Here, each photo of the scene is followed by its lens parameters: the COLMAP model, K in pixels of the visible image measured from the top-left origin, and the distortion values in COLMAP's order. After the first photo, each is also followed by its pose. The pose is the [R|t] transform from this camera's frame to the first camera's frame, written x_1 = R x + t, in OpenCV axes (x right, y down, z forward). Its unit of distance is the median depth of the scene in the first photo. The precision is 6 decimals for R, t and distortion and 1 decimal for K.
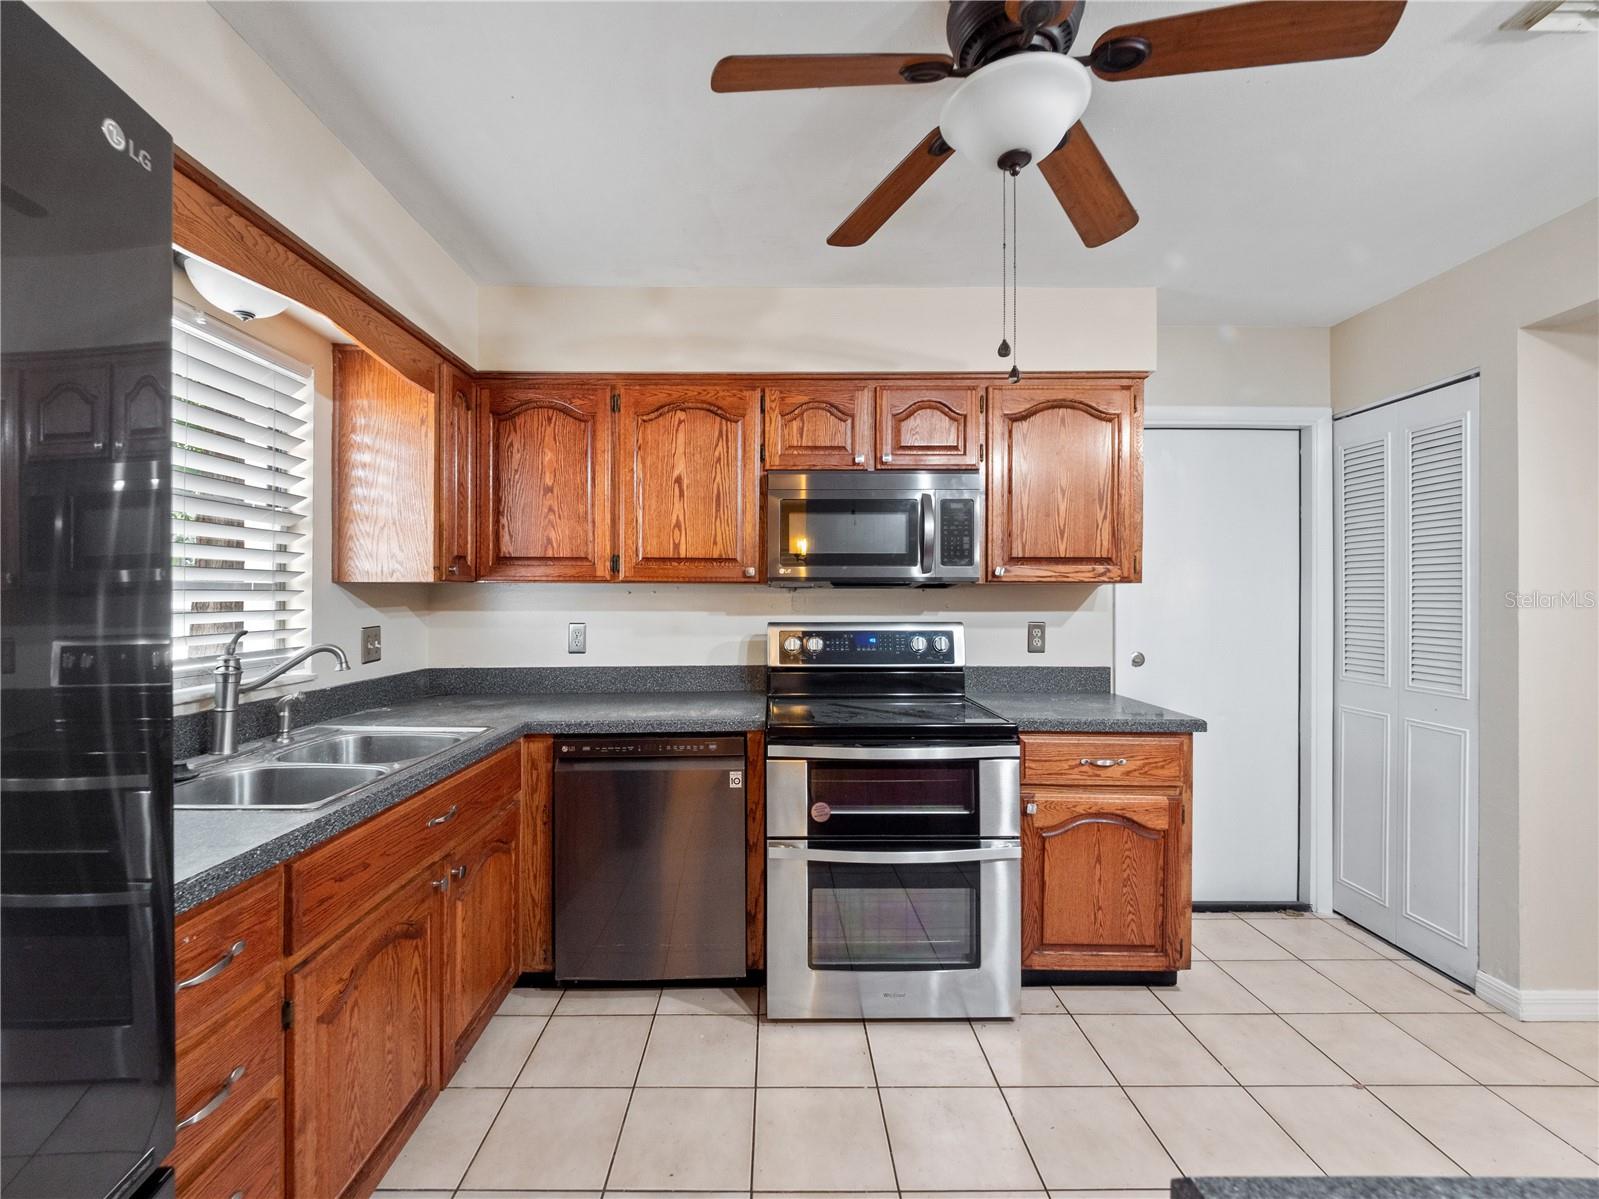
lens RADIAL K [[684.0, 0, 791.7], [0, 684.0, 602.0], [0, 0, 1]] dist [0.002838, 0.000175]
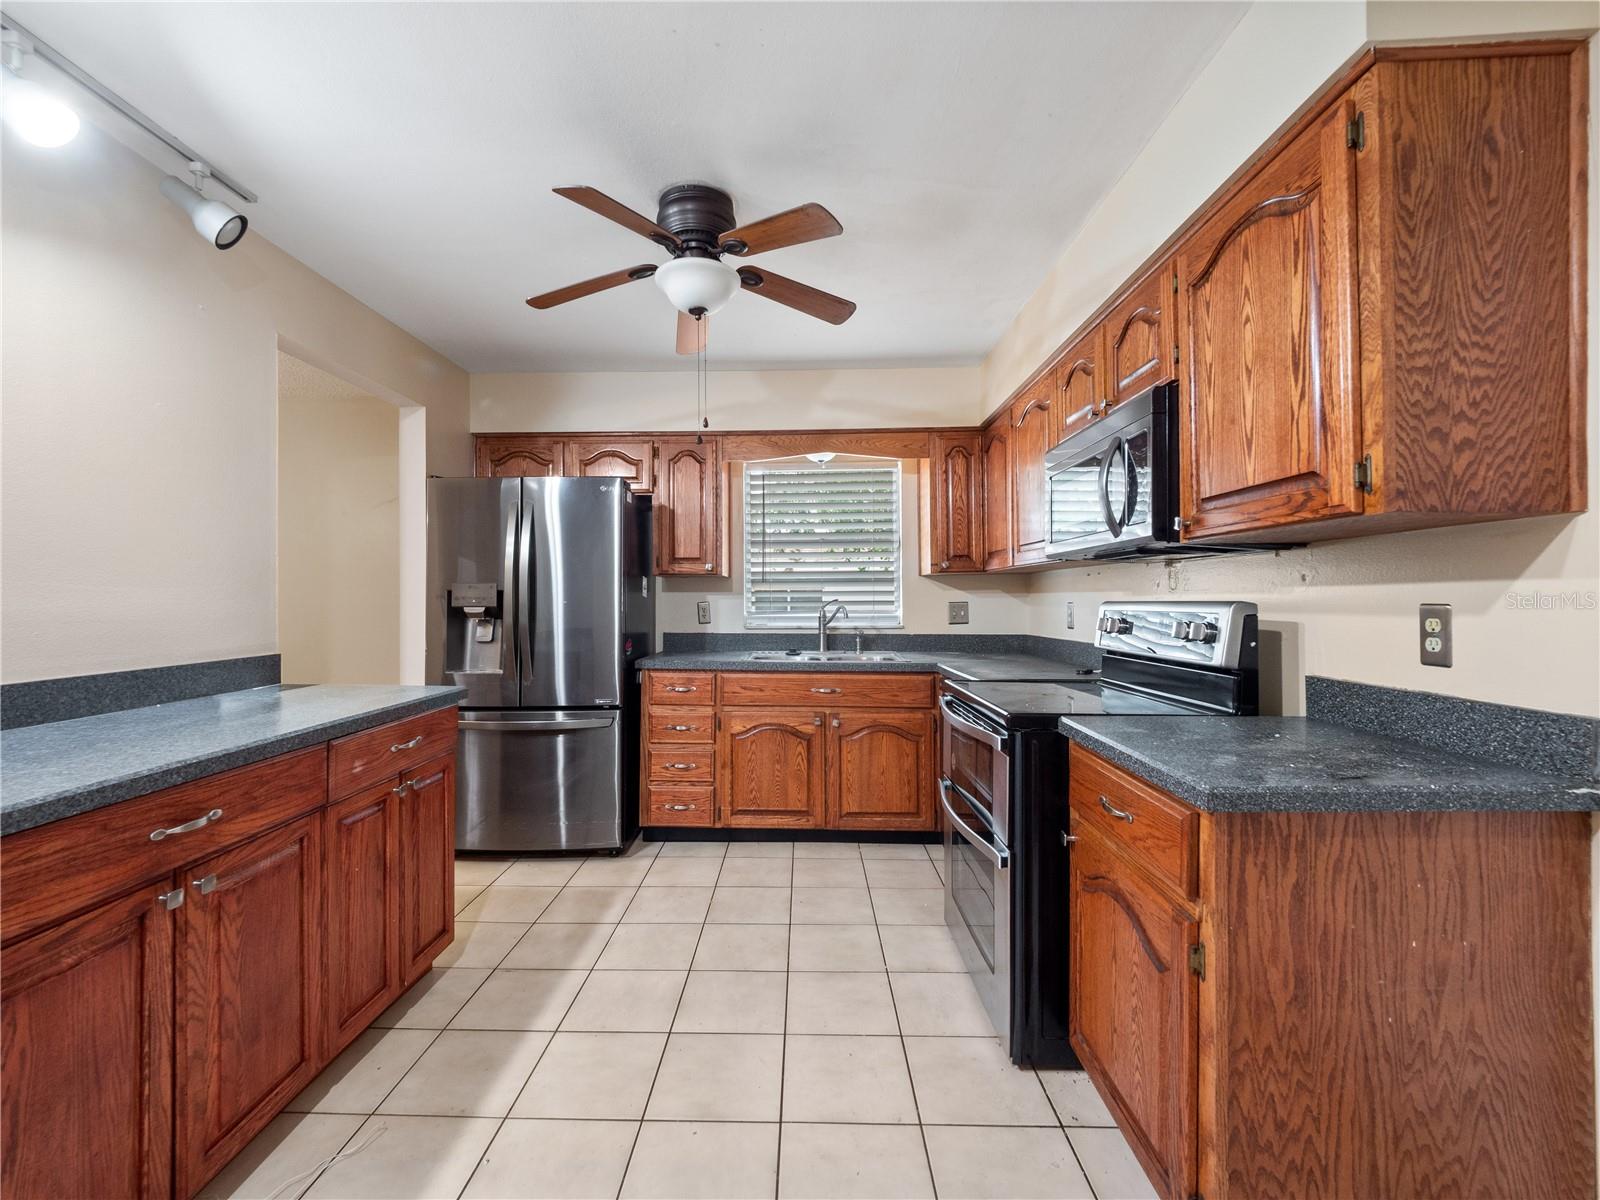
lens RADIAL K [[684.5, 0, 792.9], [0, 684.5, 600.0], [0, 0, 1]] dist [0.002838, 0.000175]
pose [[-0.023627, 0.000196, -0.999721, 0.981903], [0.006859, 0.999976, 0.000034, 0.027015], [0.999697, -0.006857, -0.023627, 0.627970]]
